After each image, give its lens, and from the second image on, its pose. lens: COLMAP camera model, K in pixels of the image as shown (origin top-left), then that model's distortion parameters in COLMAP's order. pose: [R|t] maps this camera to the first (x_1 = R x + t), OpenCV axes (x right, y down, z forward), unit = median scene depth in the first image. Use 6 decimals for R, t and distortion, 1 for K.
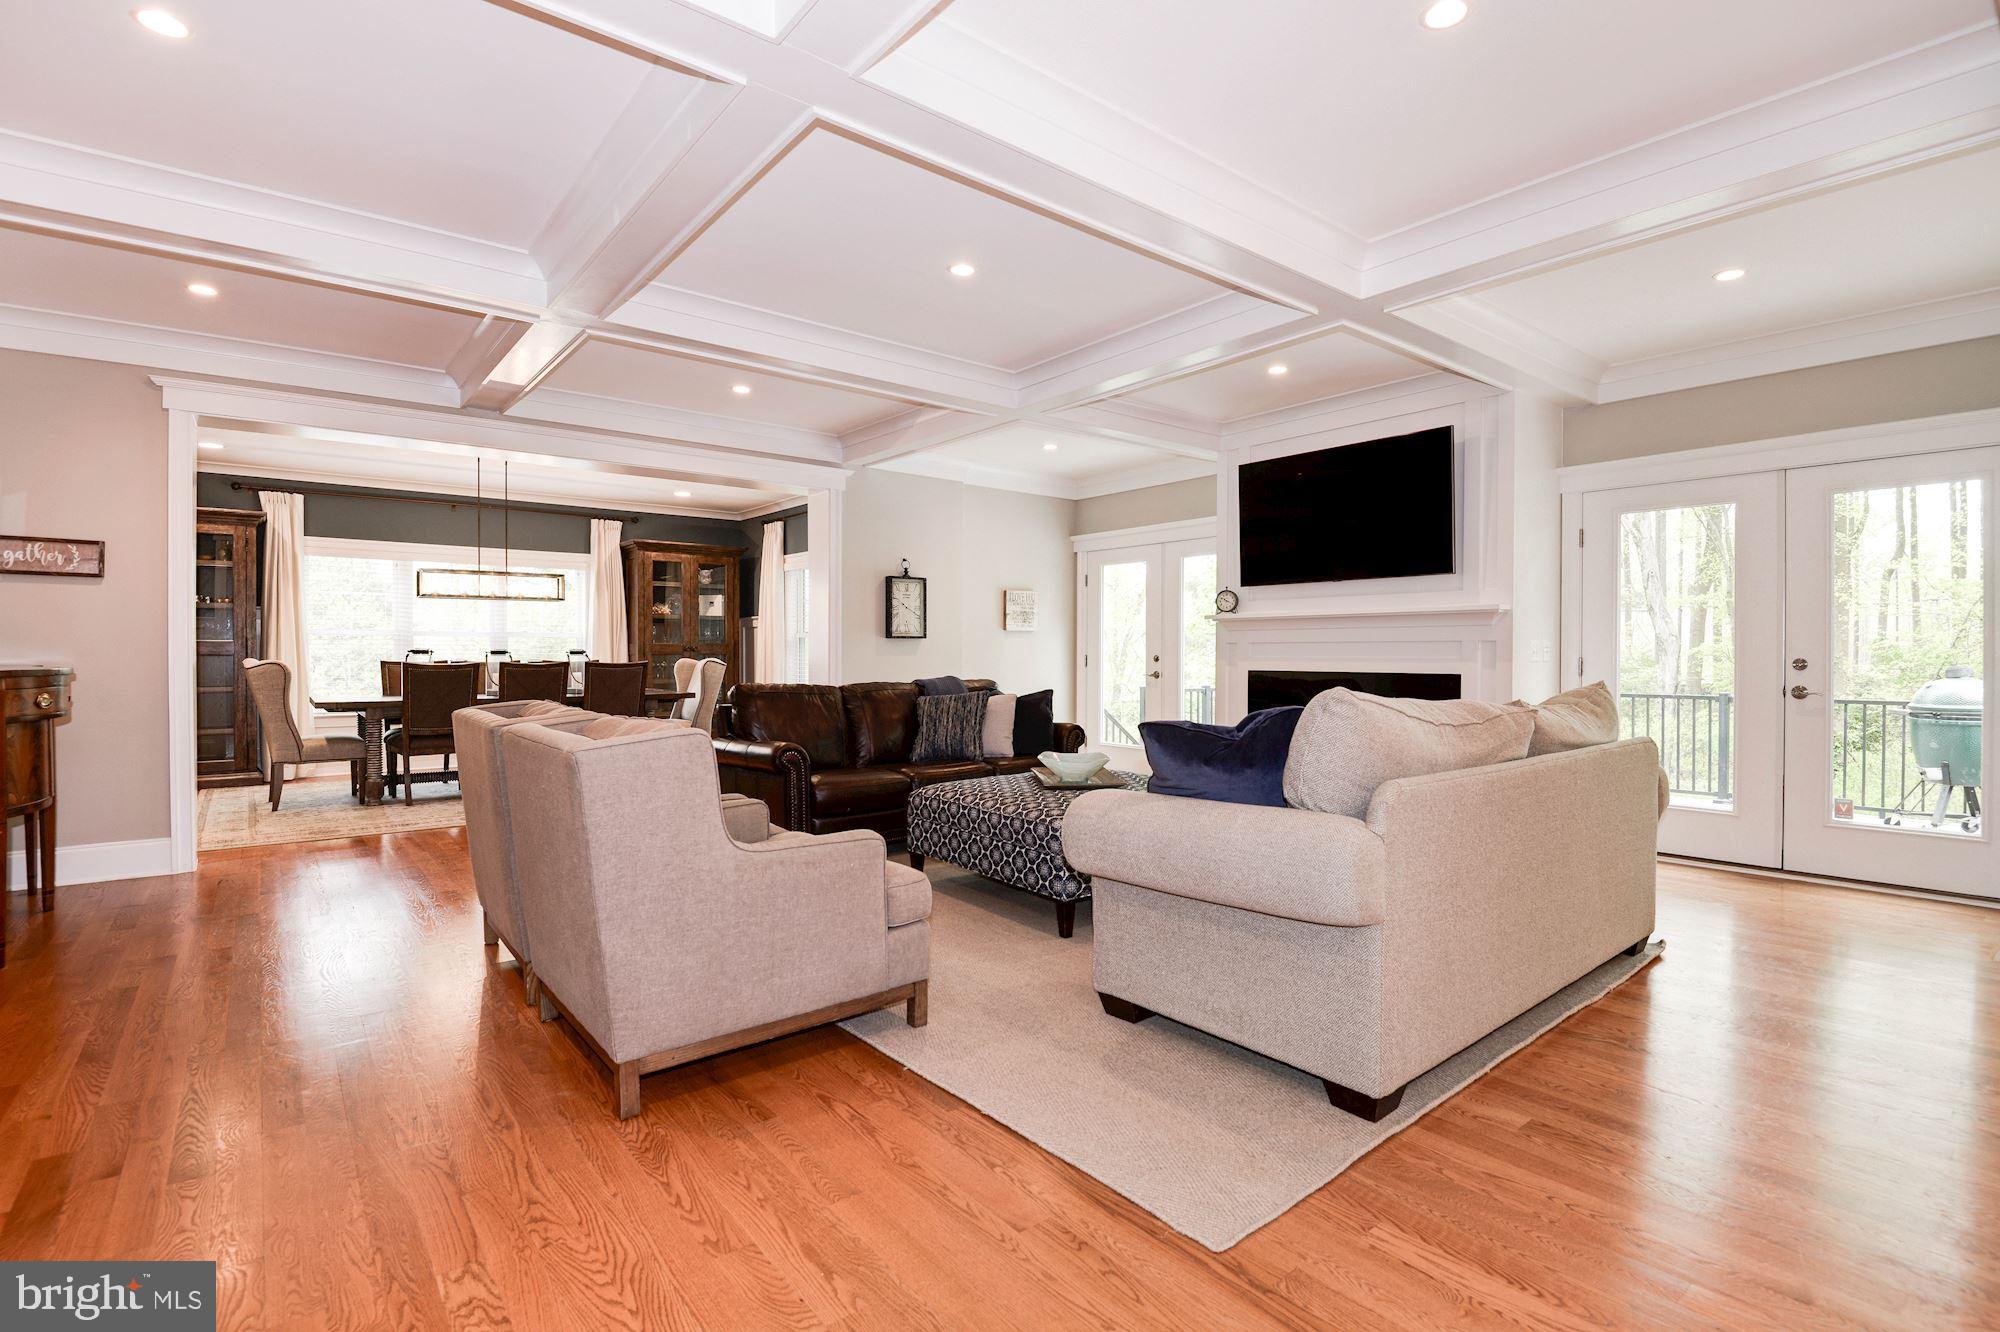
lens RADIAL K [[941.3, 0, 1028.9], [0, 941.3, 667.2], [0, 0, 1]] dist [-0.002191, -0.000626]
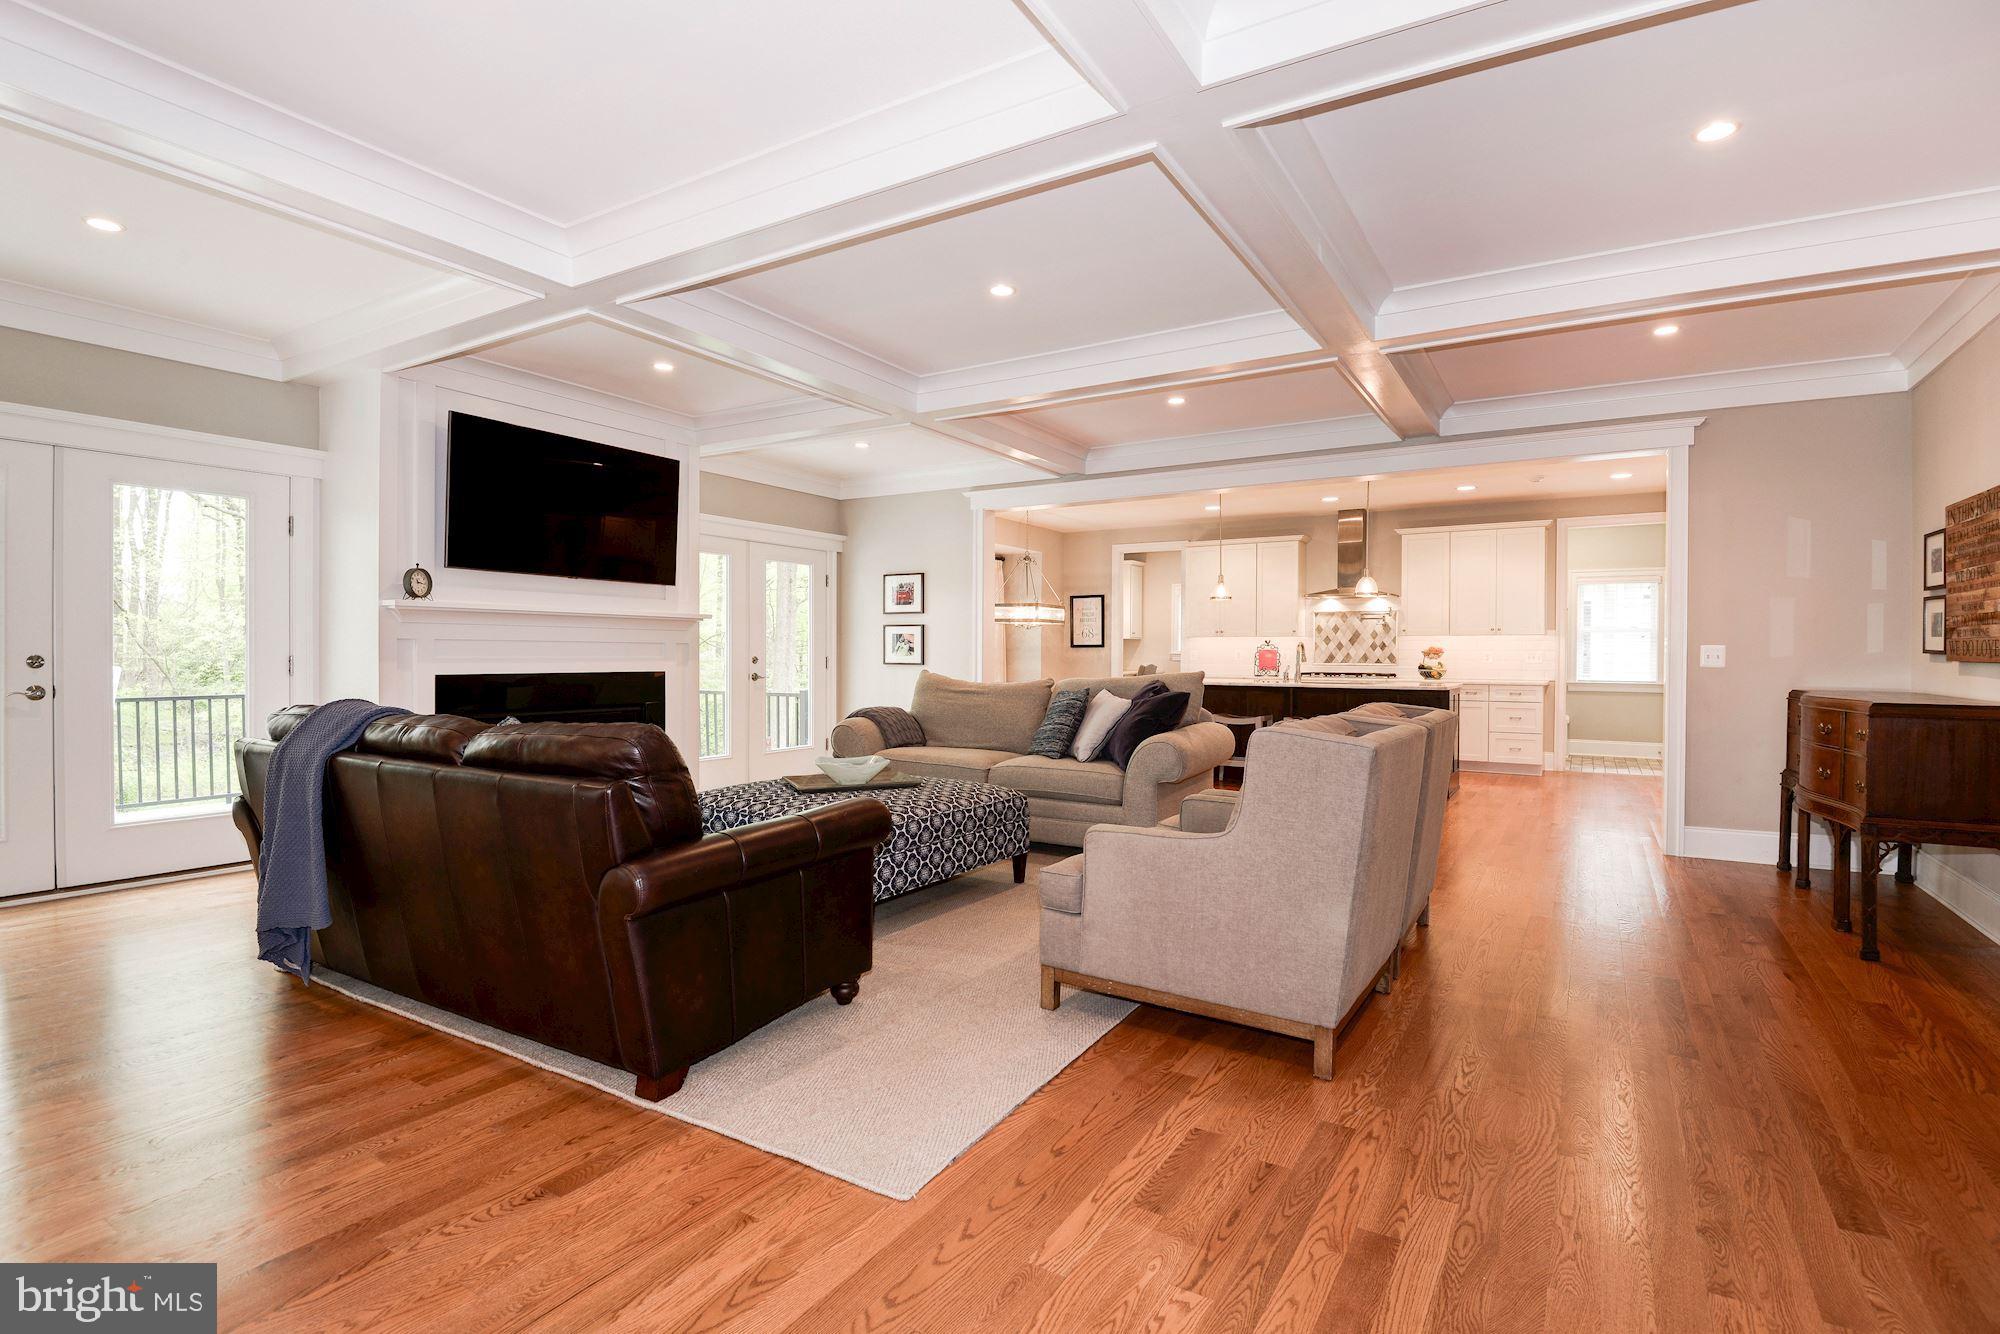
lens RADIAL K [[982.7, 0, 960.3], [0, 982.7, 662.1], [0, 0, 1]] dist [0.003261, 0.000299]
pose [[-0.306227, -0.010643, 0.951899, -0.579747], [0.009113, 0.999859, 0.014110, -0.012745], [-0.951915, 0.012995, -0.306087, 0.726946]]
